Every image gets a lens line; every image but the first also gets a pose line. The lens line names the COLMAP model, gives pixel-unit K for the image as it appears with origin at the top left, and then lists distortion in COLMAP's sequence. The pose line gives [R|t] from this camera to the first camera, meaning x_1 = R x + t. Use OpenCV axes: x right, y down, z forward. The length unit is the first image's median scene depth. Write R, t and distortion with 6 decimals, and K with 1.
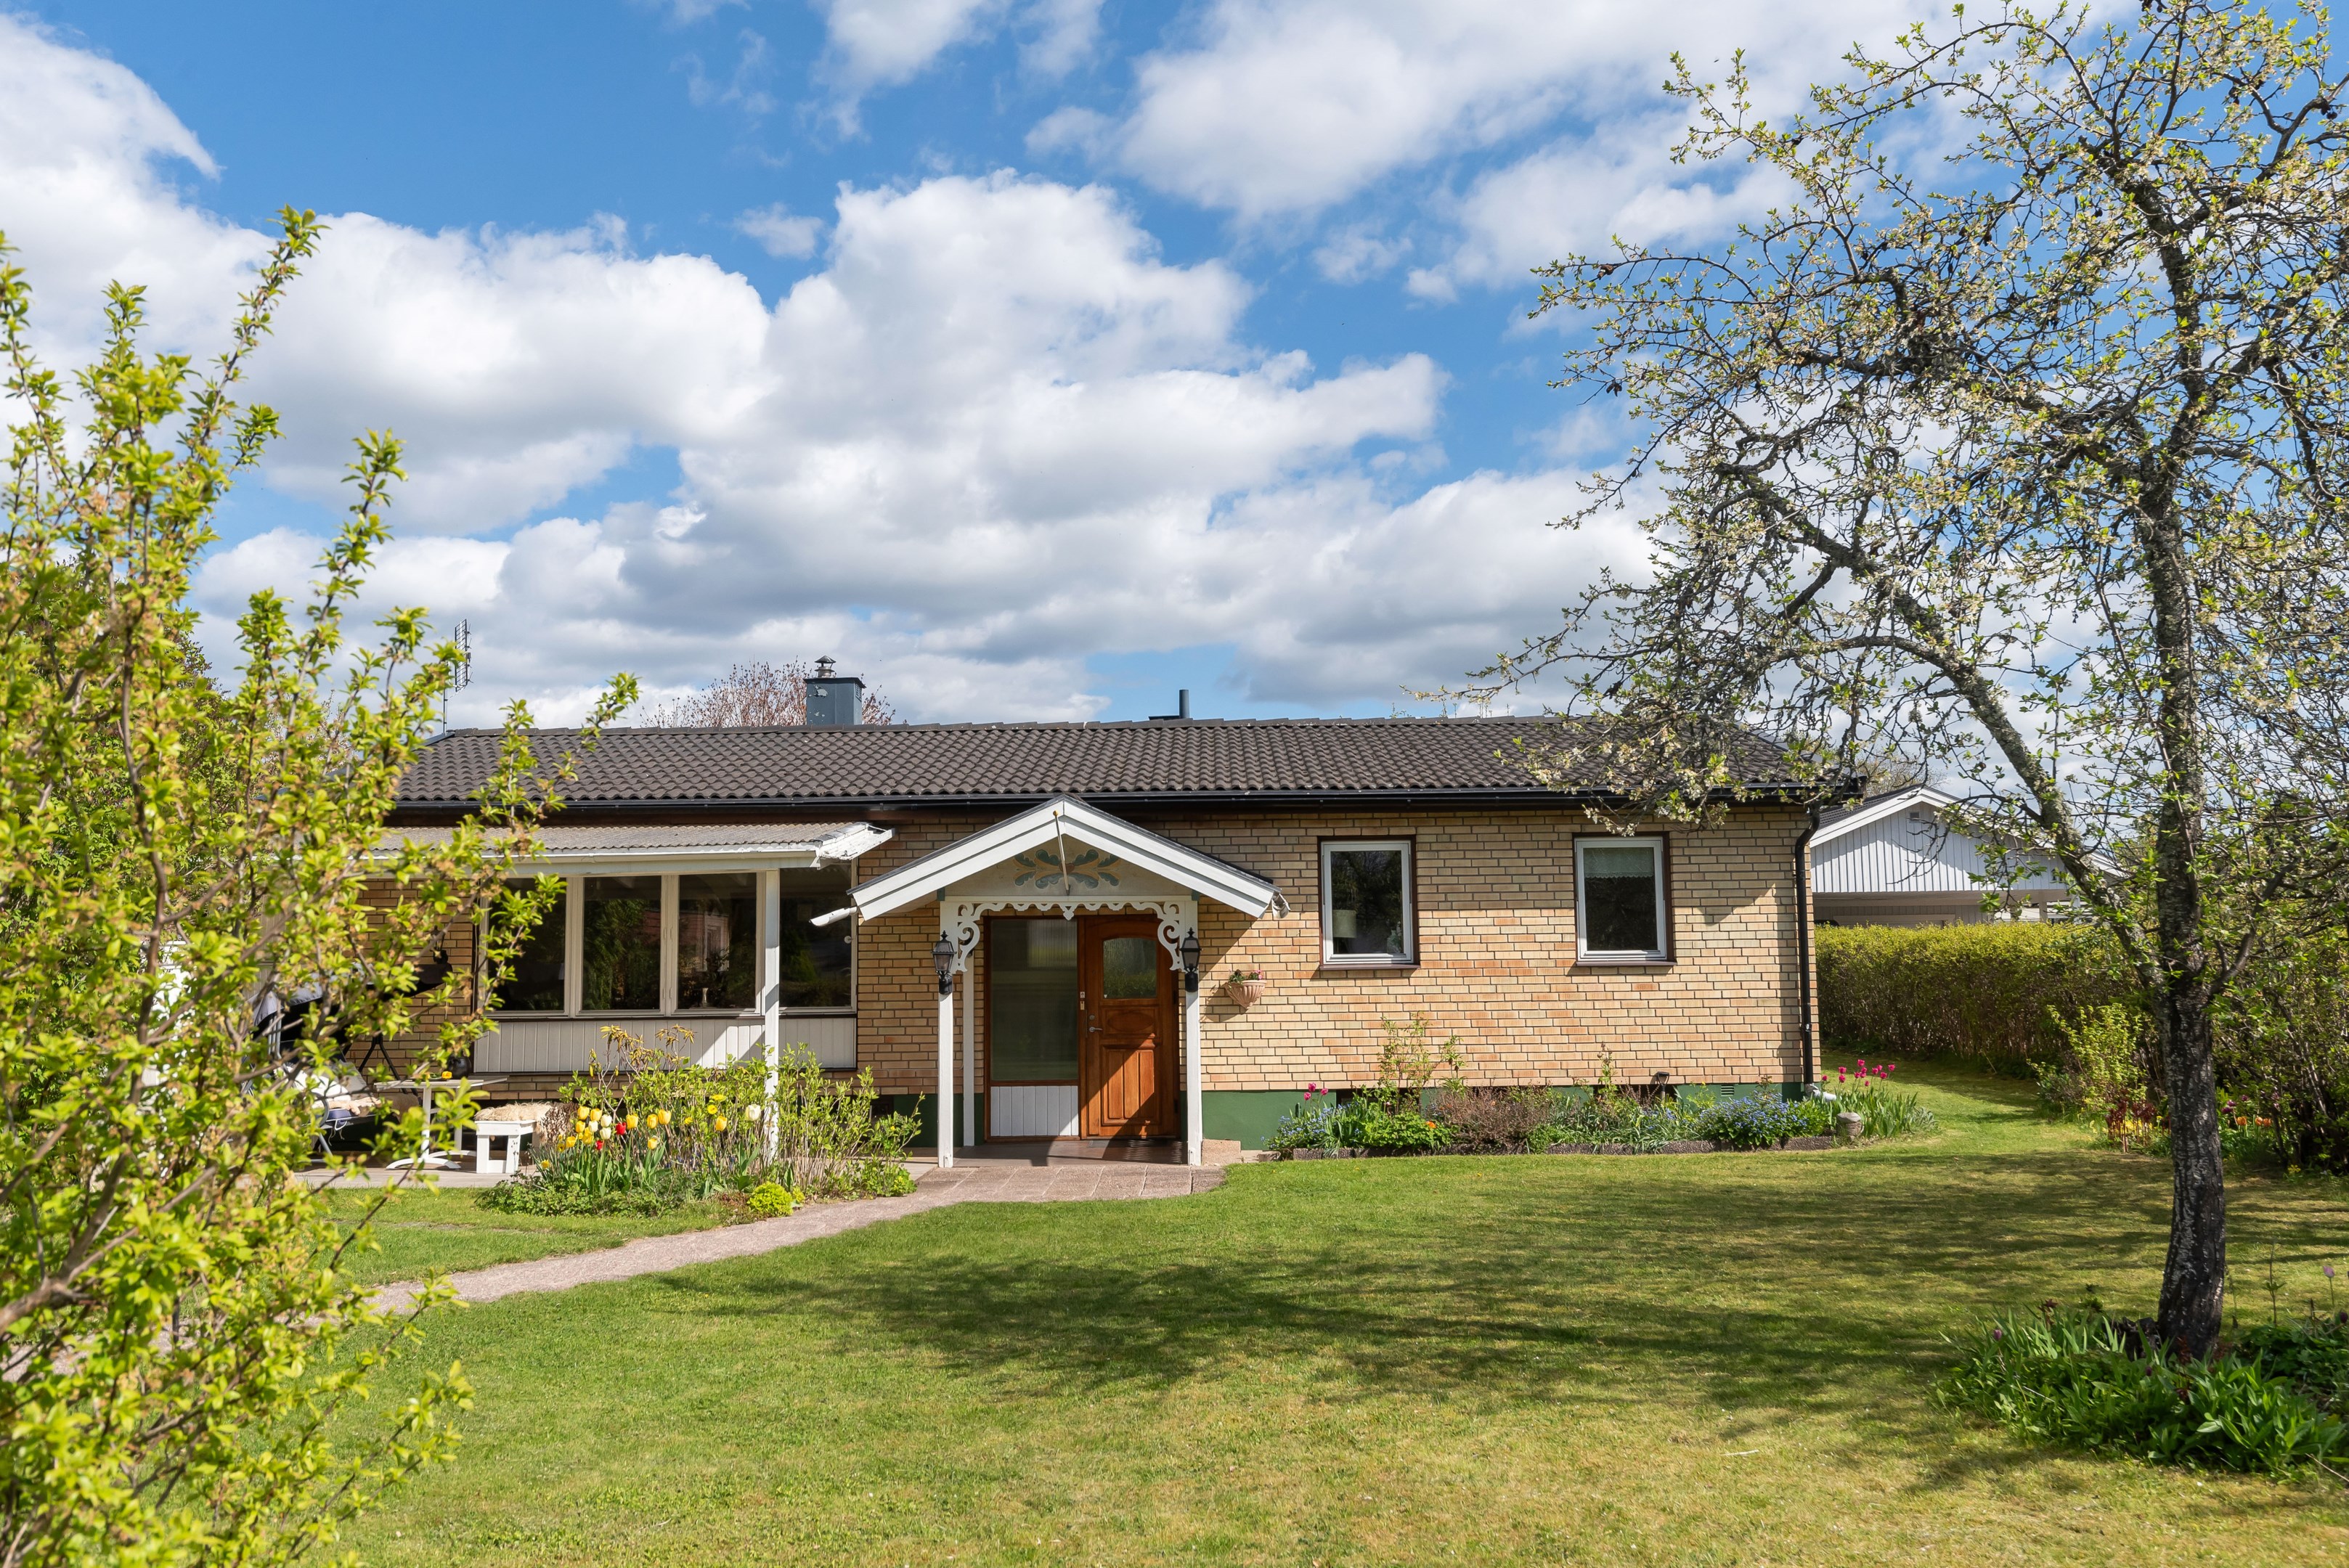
lens RADIAL K [[1868.2, 0, 1184.8], [0, 1868.2, 792.1], [0, 0, 1]] dist [0.005153, 0.006024]
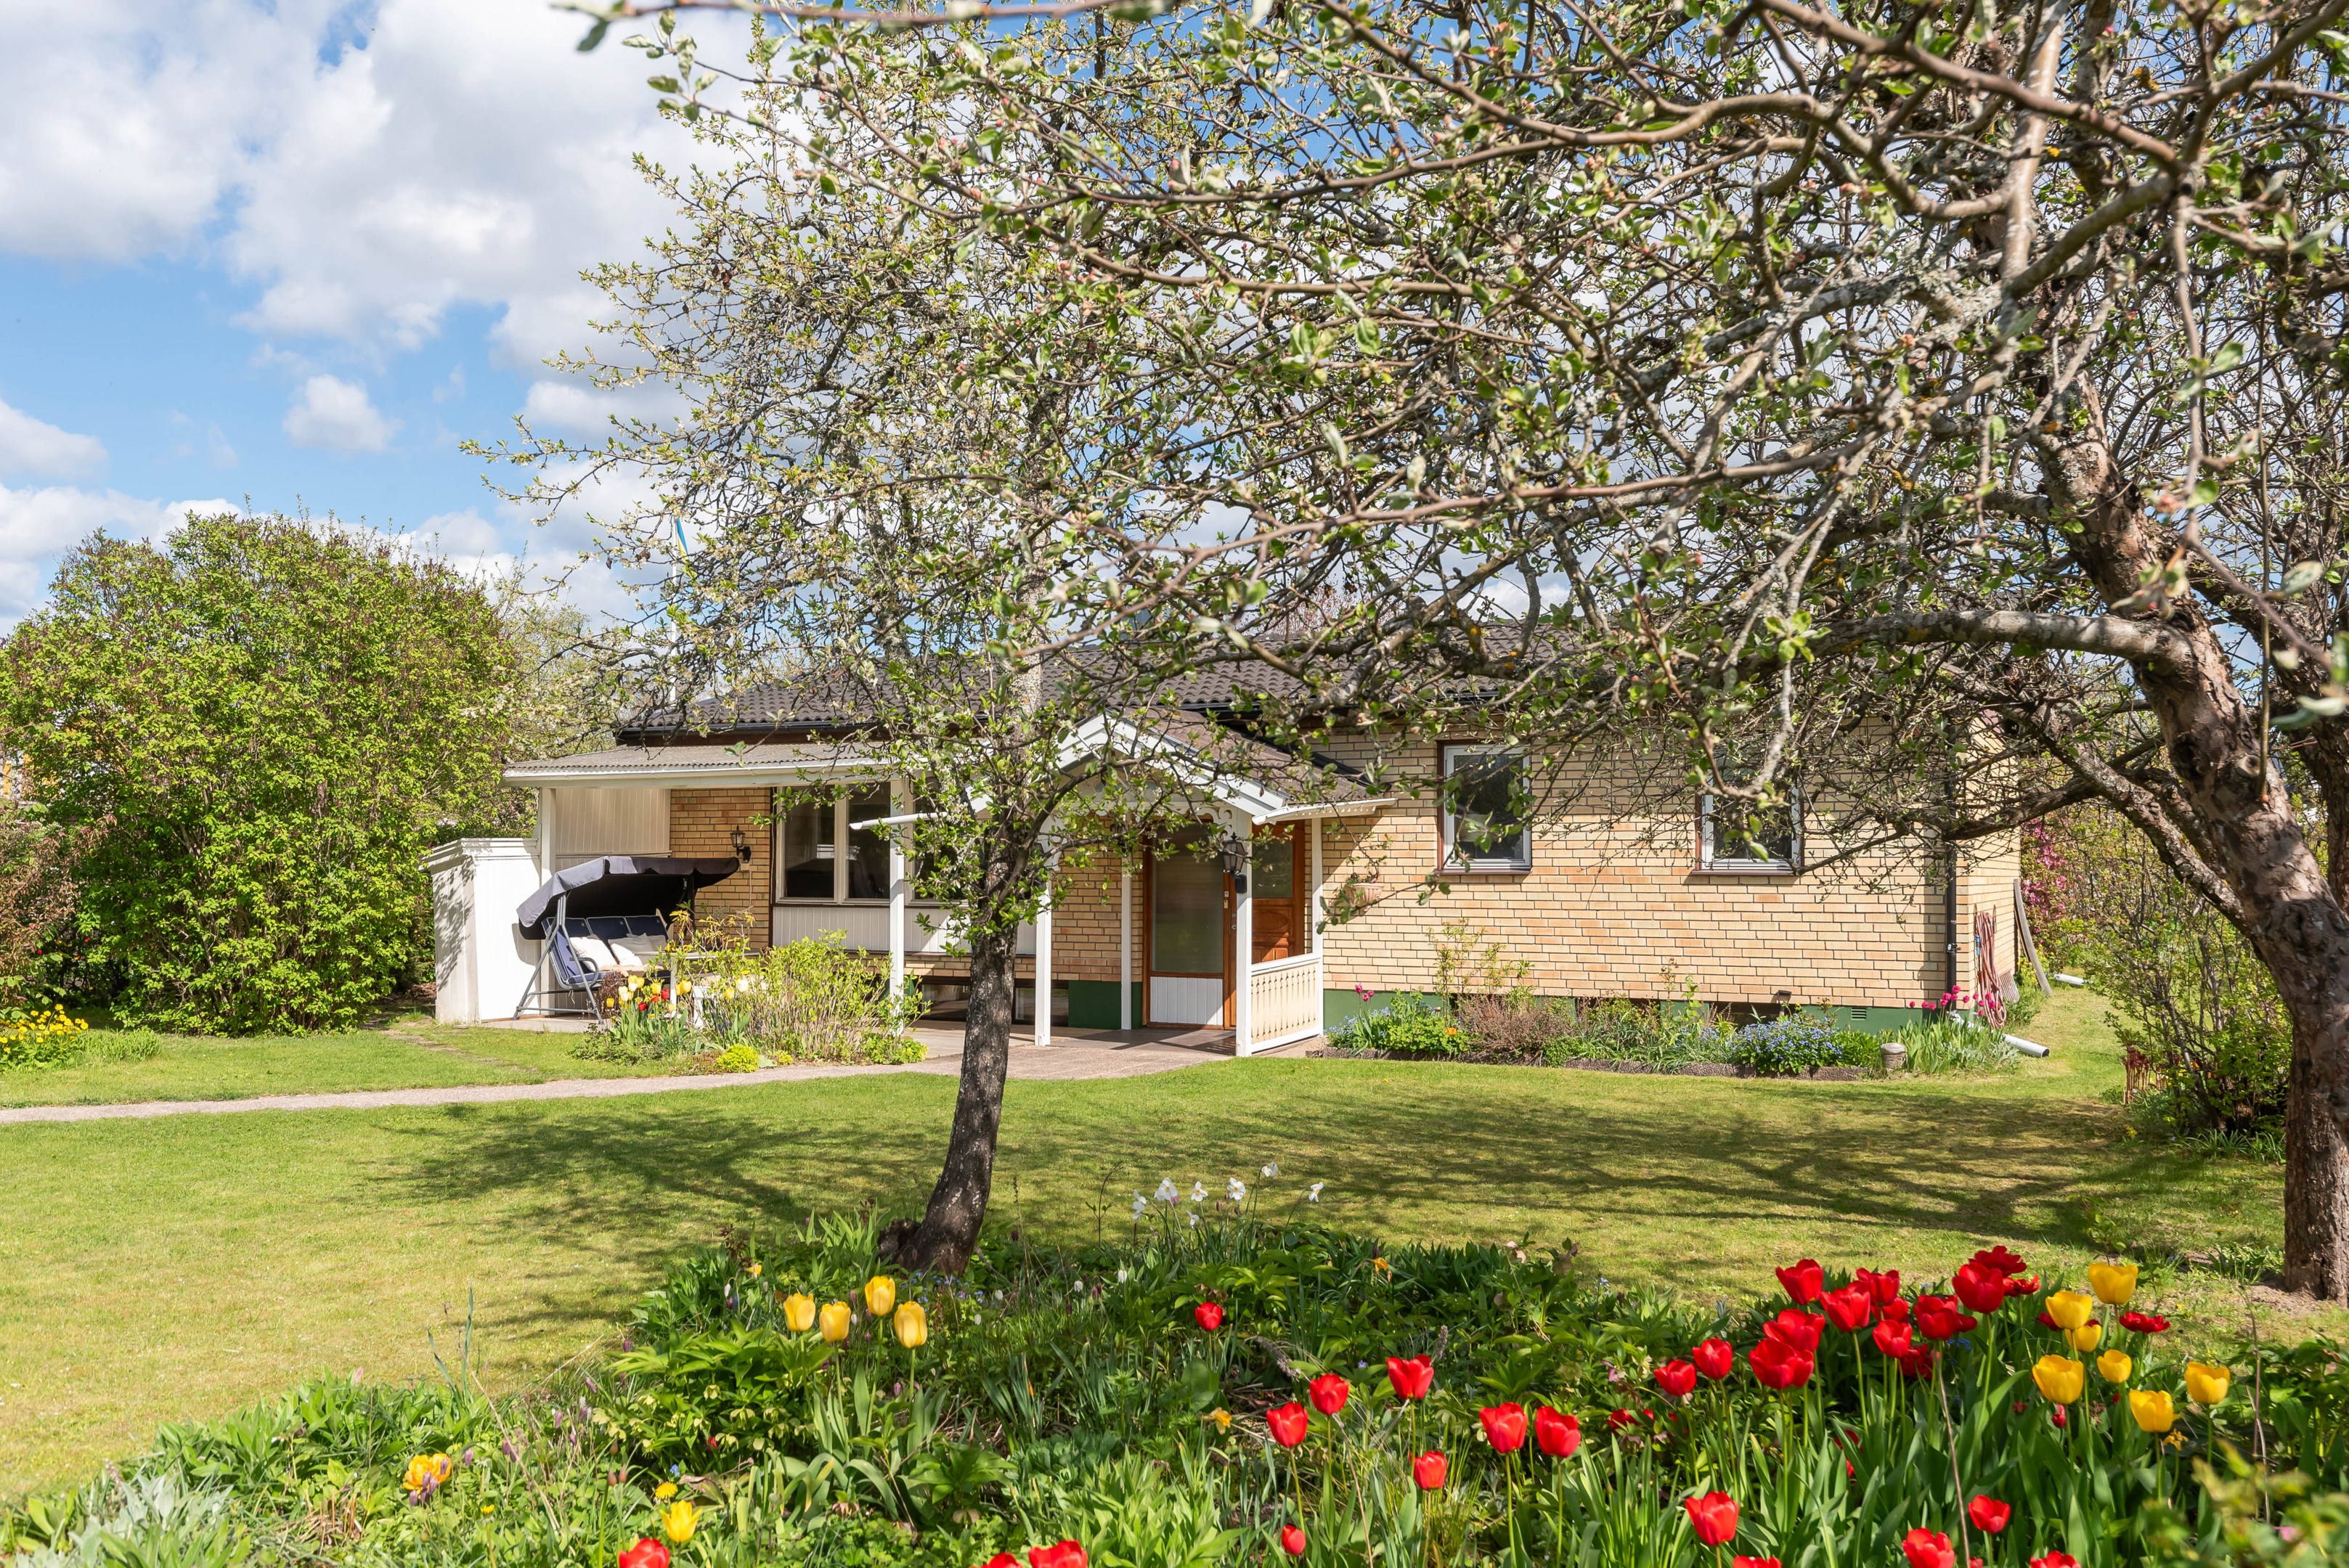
lens RADIAL K [[1868.2, 0, 1176.4], [0, 1868.2, 794.5], [0, 0, 1]] dist [0.005153, 0.006024]
pose [[0.893185, -0.002519, -0.449683, 0.401083], [0.028863, 0.998243, 0.051739, -0.003487], [0.448763, -0.059191, 0.891688, 0.046647]]
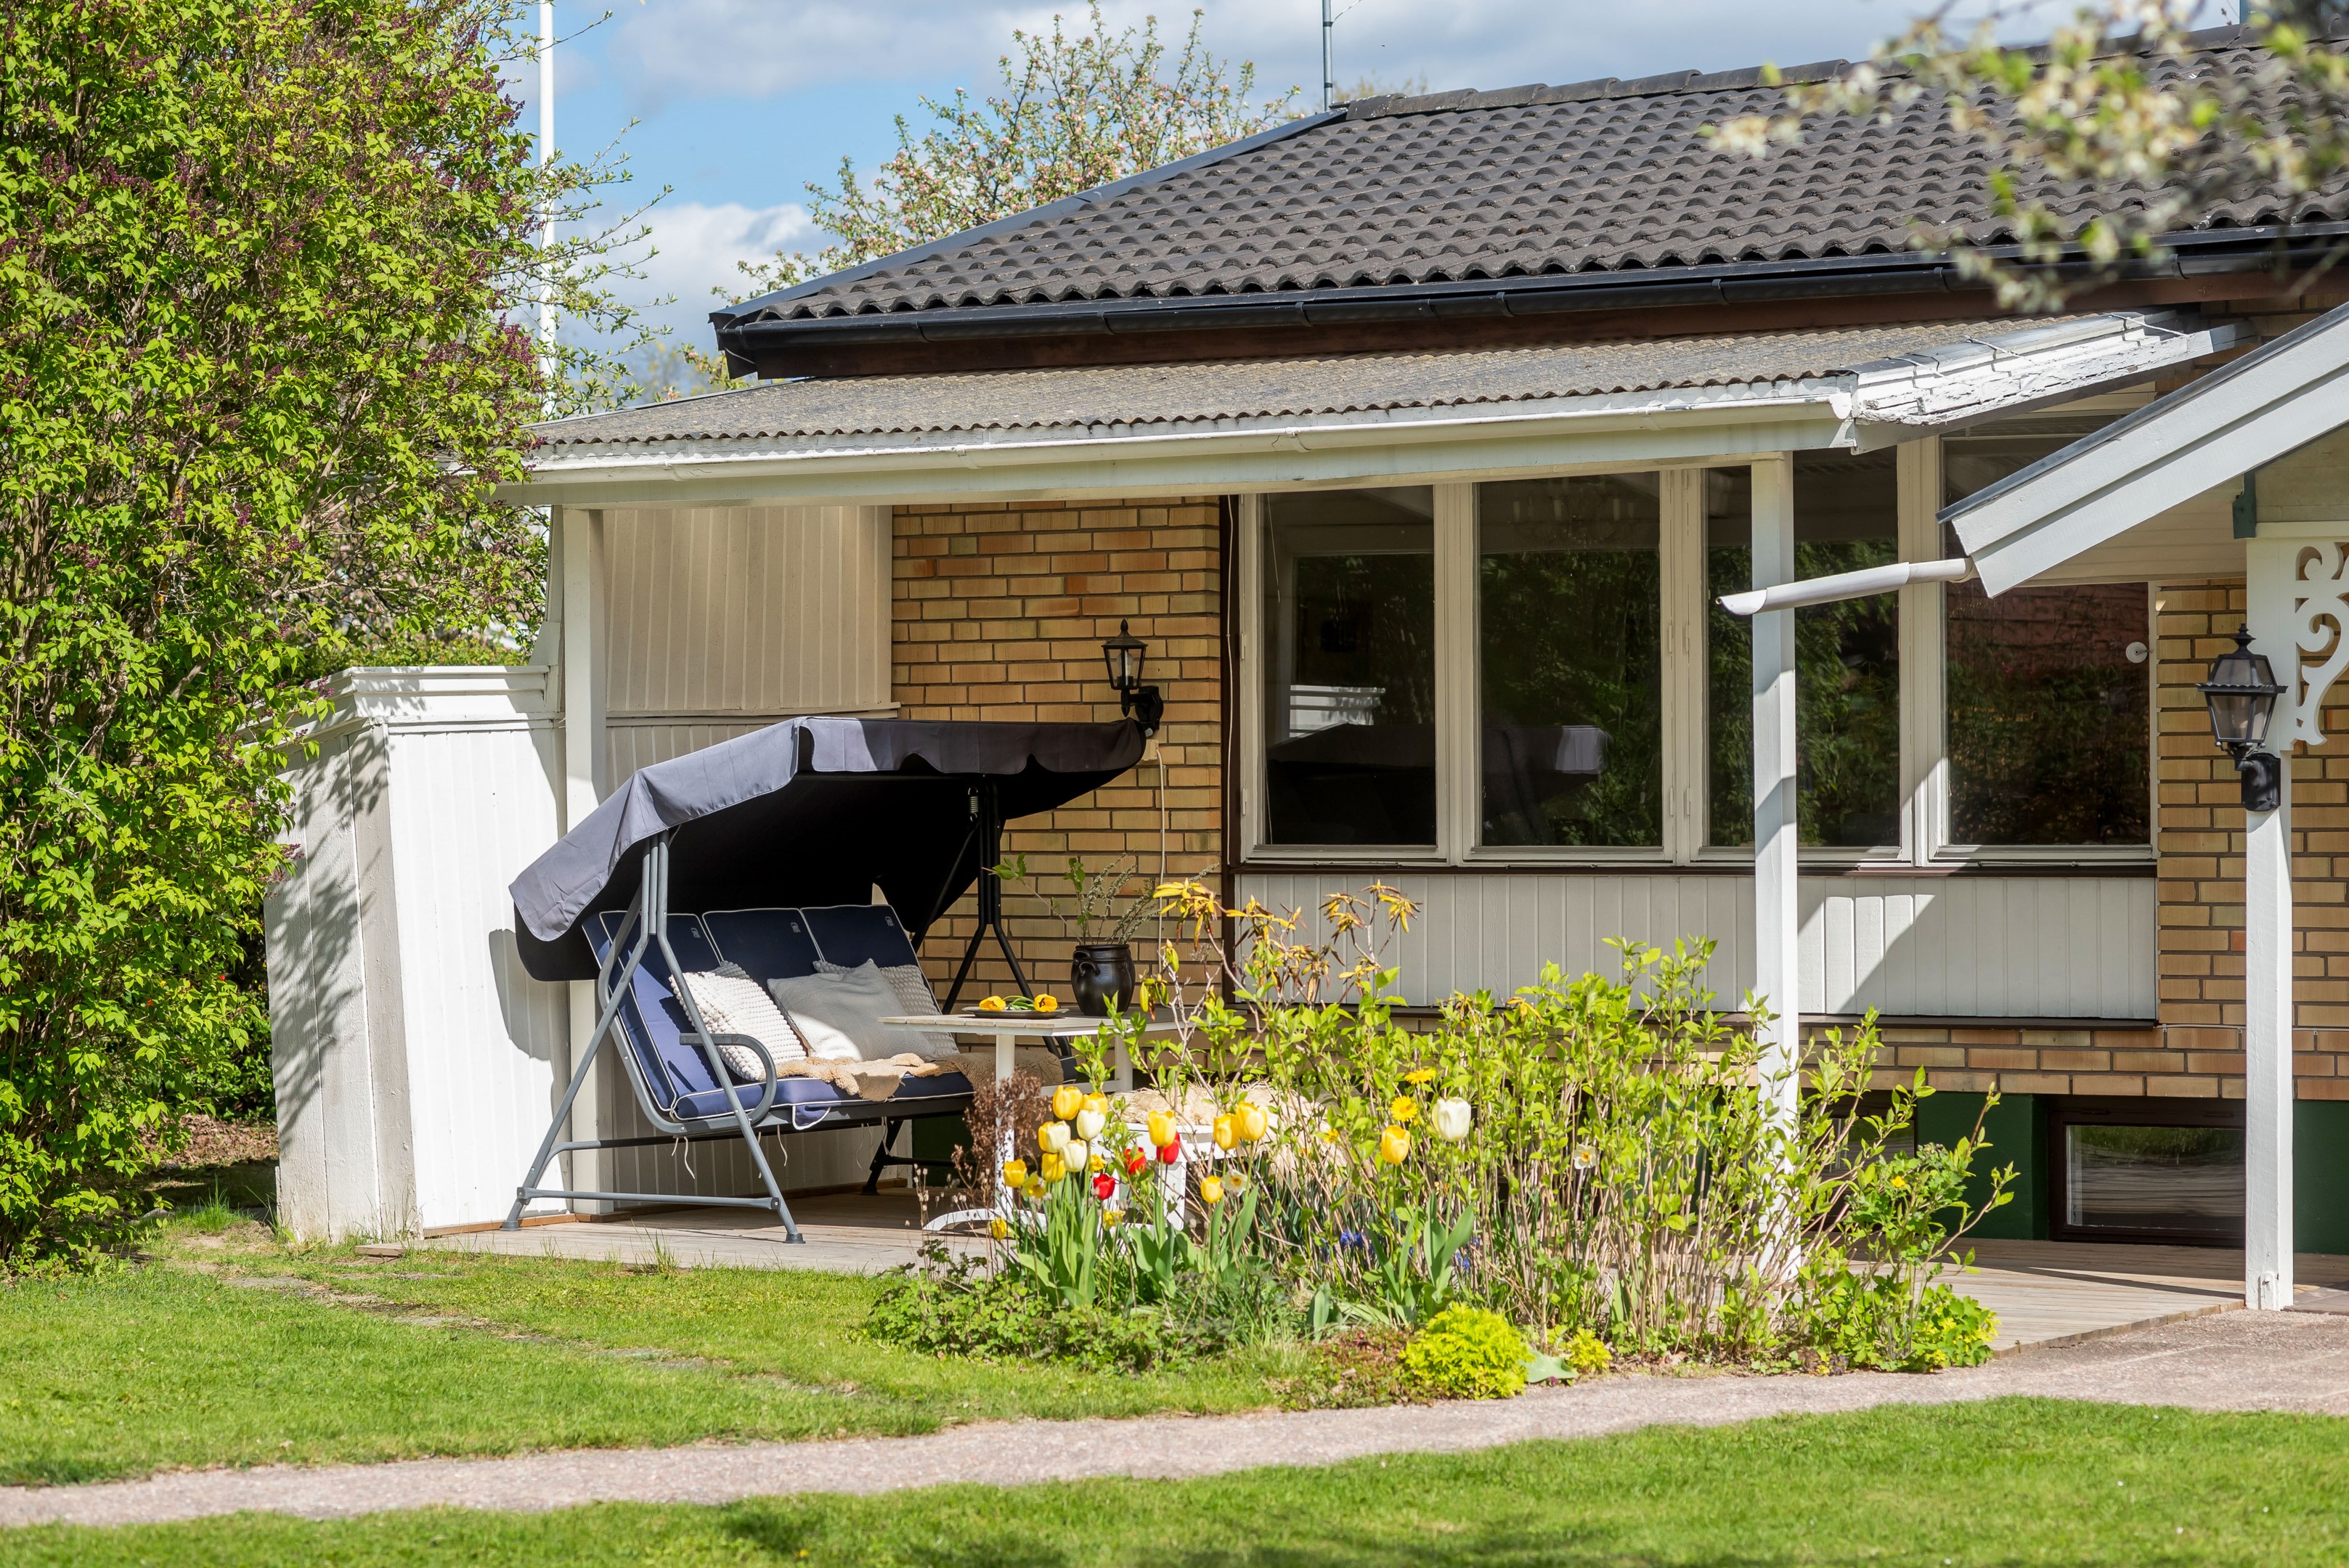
lens RADIAL K [[5621.1, 0, 1166.9], [0, 5621.1, 776.2], [0, 0, 1]] dist [0.030767, 0.000000]
pose [[0.840585, 0.006803, -0.541638, 0.236829], [0.048074, 0.995038, 0.087106, 0.002560], [0.539543, -0.099259, 0.836087, 0.030777]]
